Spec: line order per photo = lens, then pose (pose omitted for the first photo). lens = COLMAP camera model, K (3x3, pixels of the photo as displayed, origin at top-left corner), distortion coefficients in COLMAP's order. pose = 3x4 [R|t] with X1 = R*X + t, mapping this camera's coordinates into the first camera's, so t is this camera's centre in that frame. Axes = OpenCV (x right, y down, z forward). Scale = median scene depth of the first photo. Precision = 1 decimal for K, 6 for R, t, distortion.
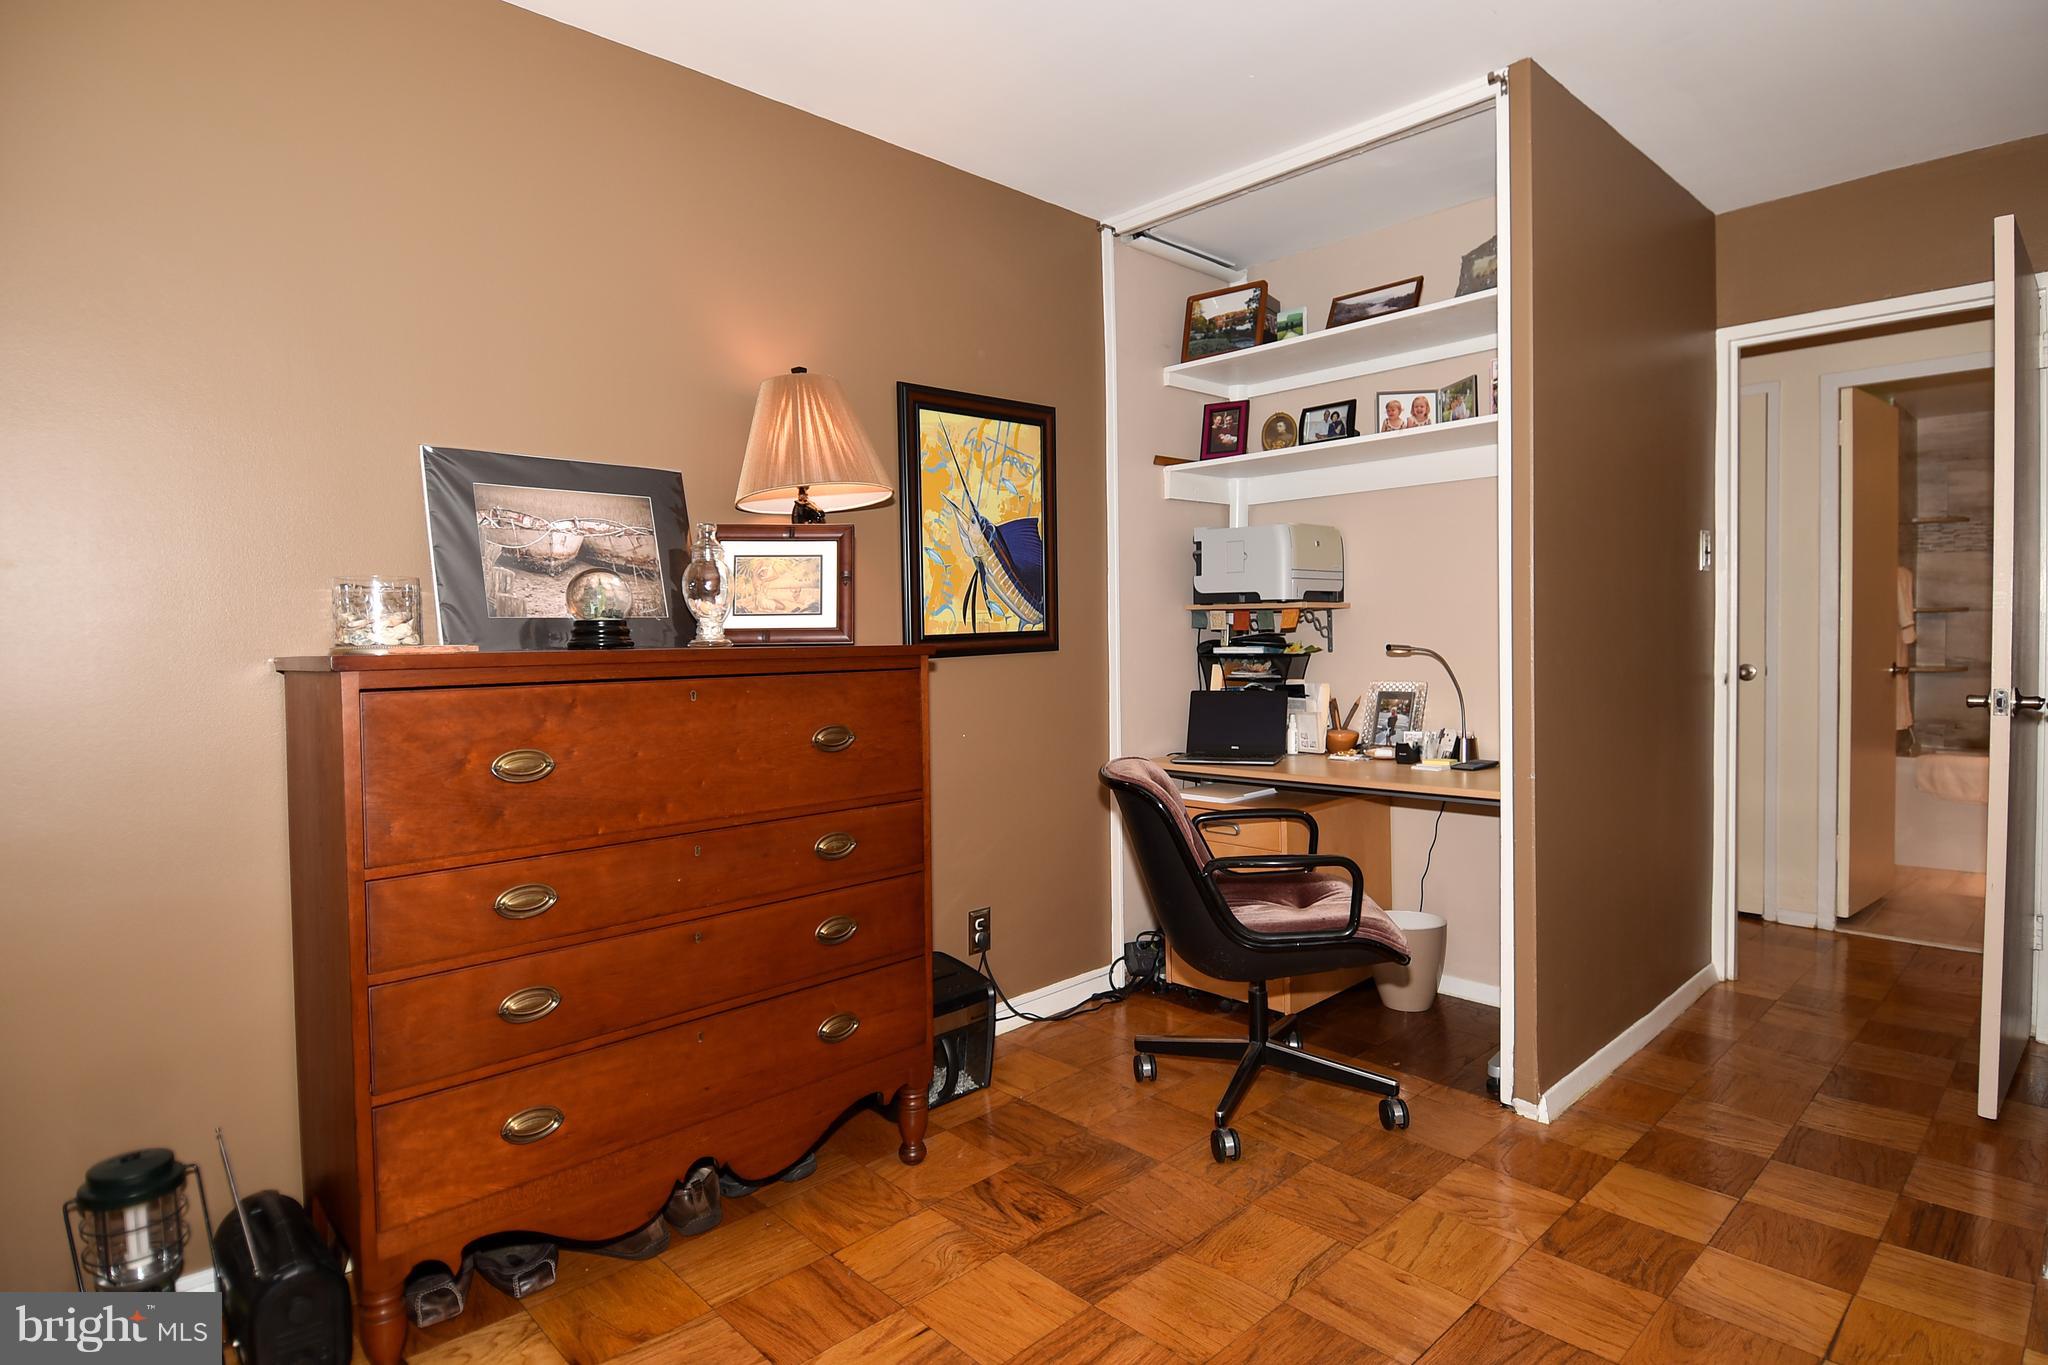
lens RADIAL K [[1069.5, 0, 1071.5], [0, 1069.5, 658.9], [0, 0, 1]] dist [0.029227, -0.027810]
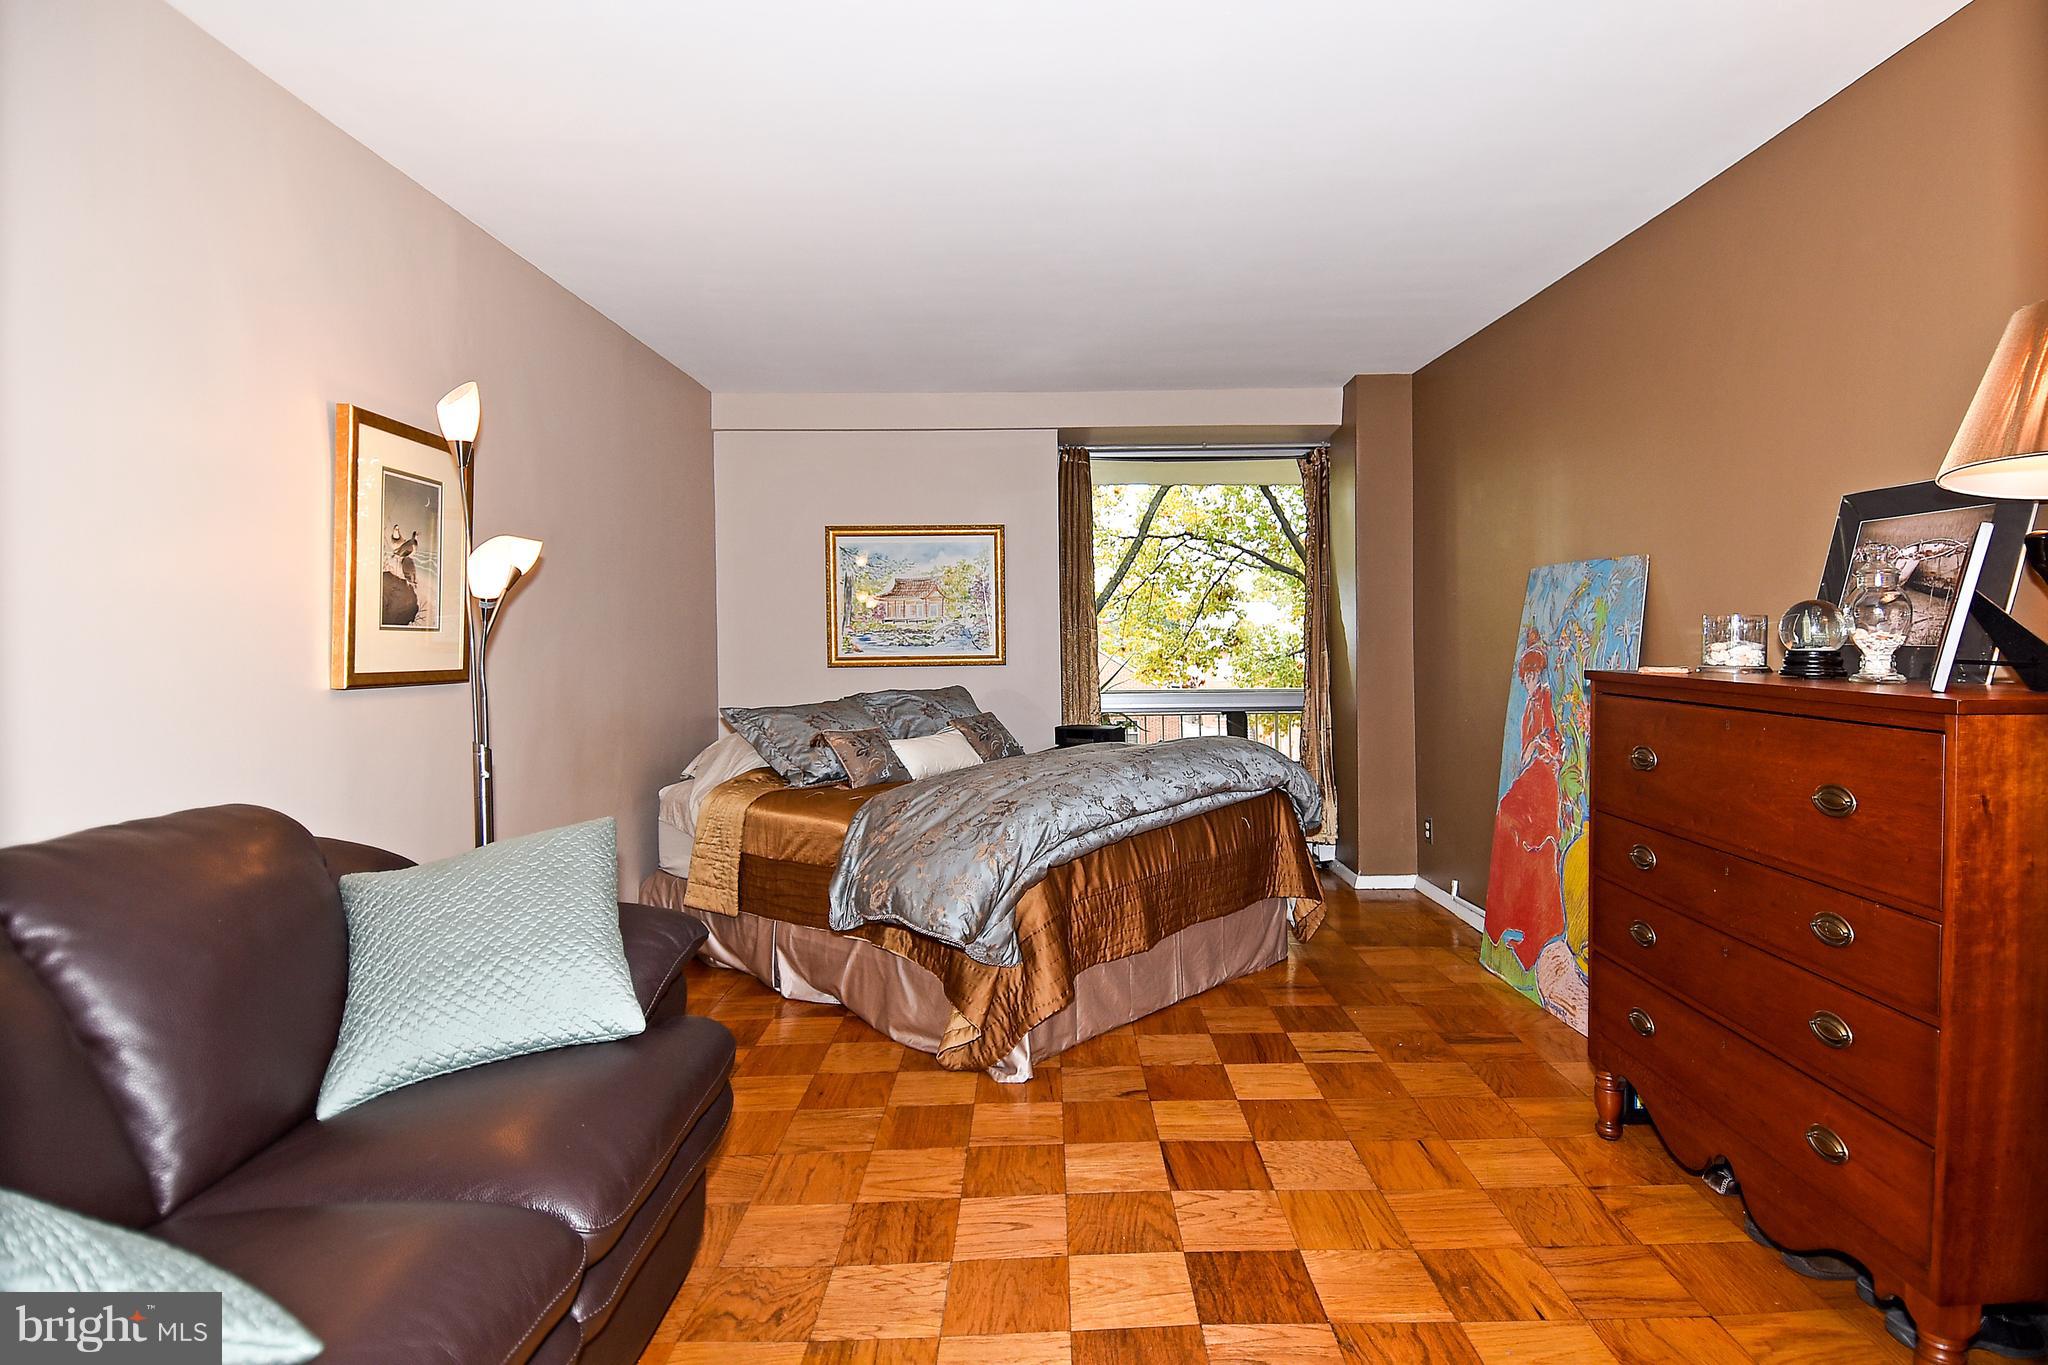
lens RADIAL K [[1069.5, 0, 1065.4], [0, 1069.5, 657.8], [0, 0, 1]] dist [0.029227, -0.027810]
pose [[-0.706936, 0.036526, -0.706333, 0.497395], [0.002714, 0.998798, 0.048934, -0.049730], [0.707272, 0.032676, -0.706186, 0.741854]]
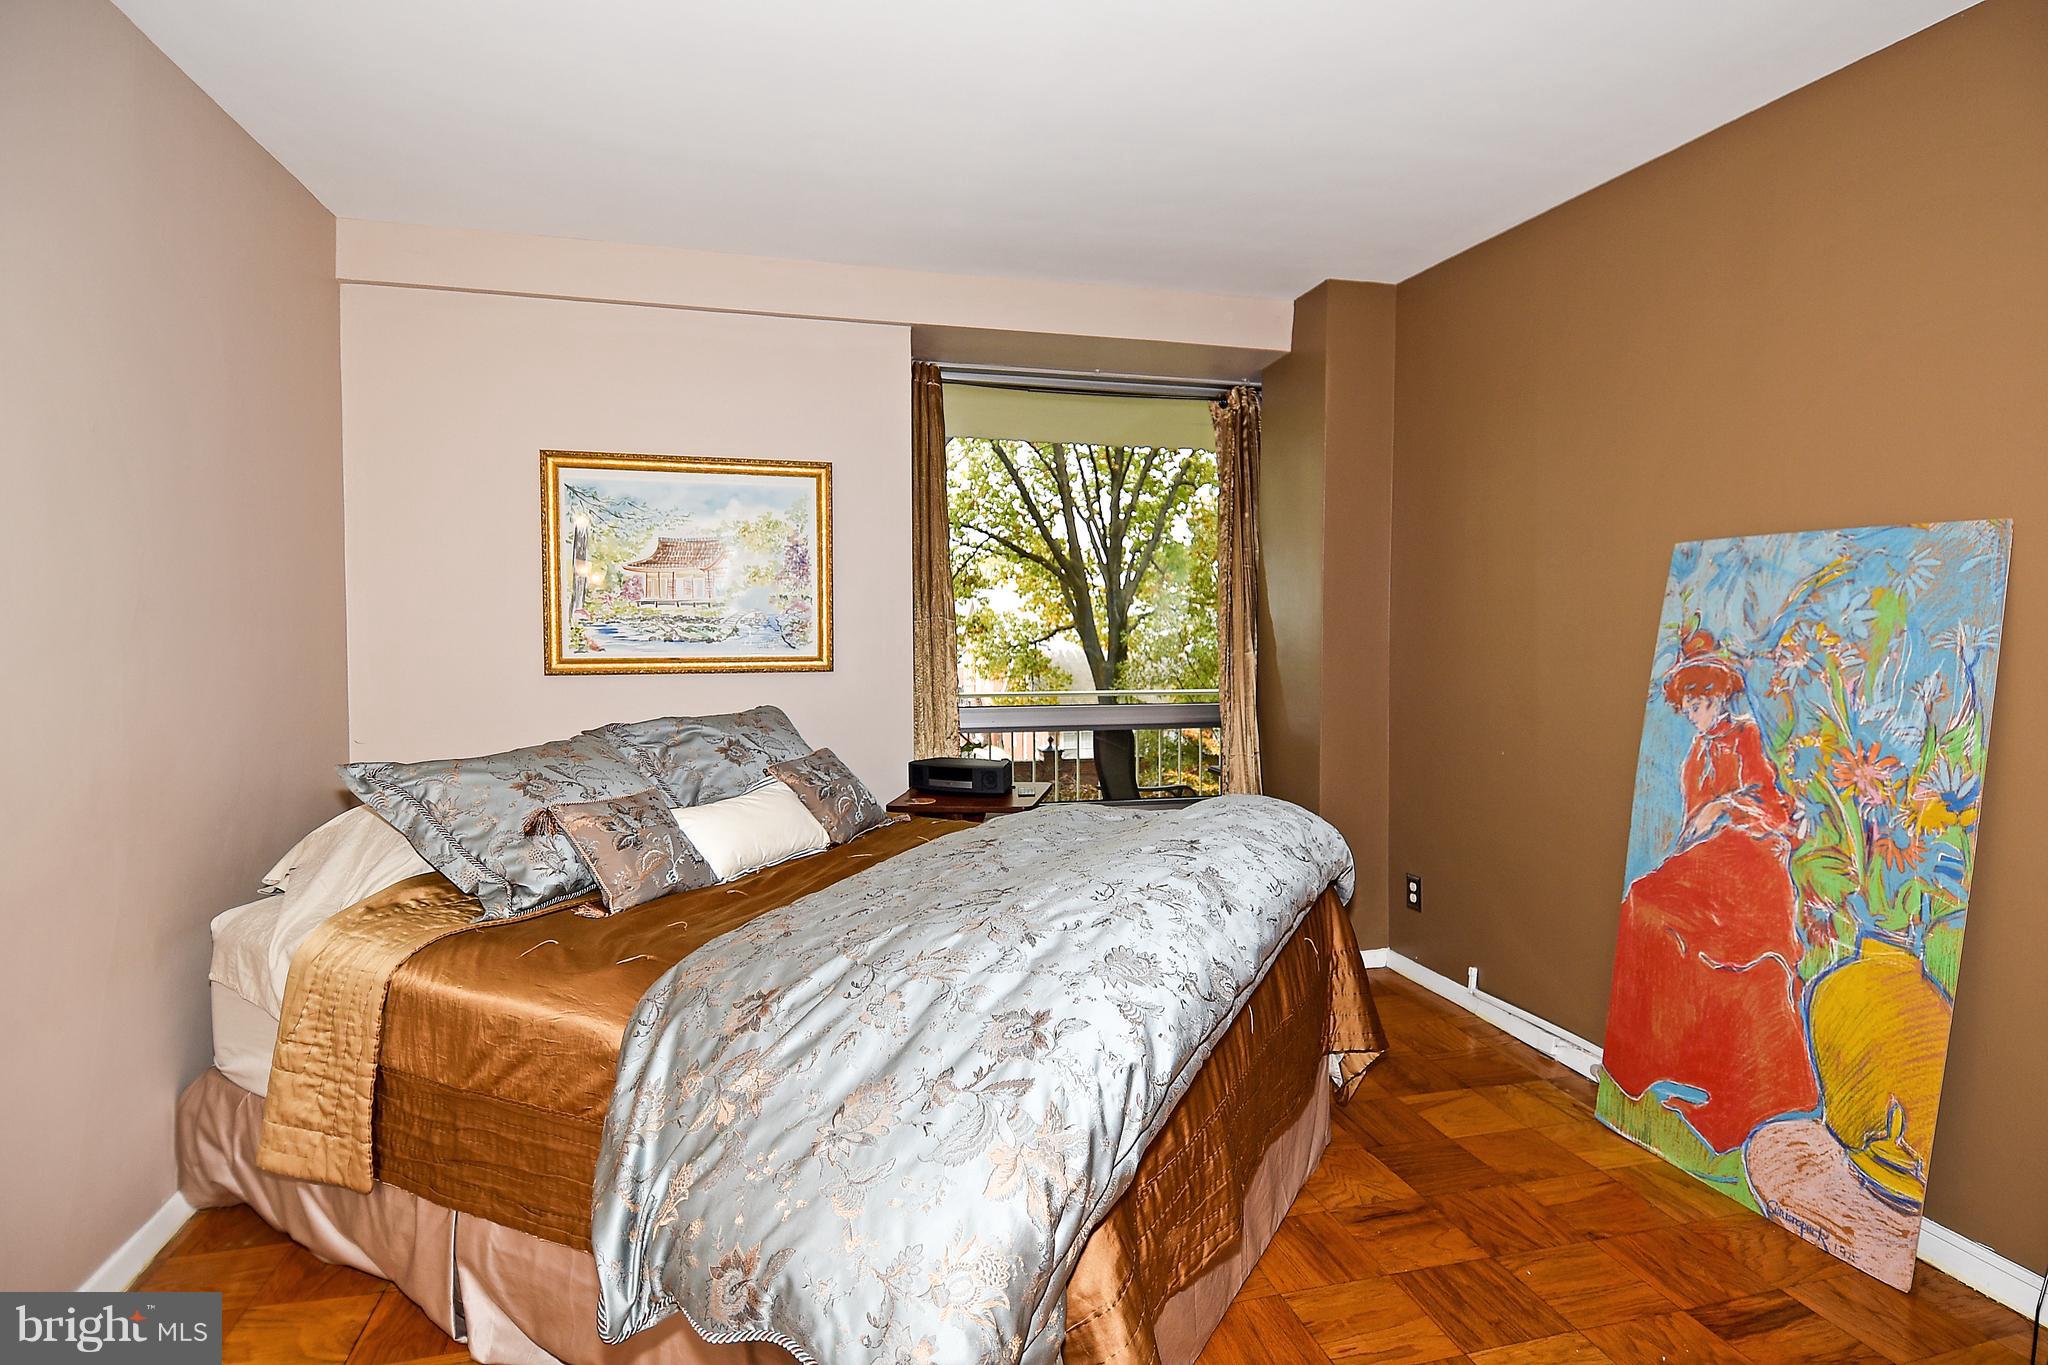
lens RADIAL K [[1069.5, 0, 1061.9], [0, 1069.5, 670.8], [0, 0, 1]] dist [0.029227, -0.027810]
pose [[-0.512127, 0.053531, -0.857240, 0.234860], [-0.016711, 0.997246, 0.072257, -0.043486], [0.858747, 0.051330, -0.509823, 0.289596]]
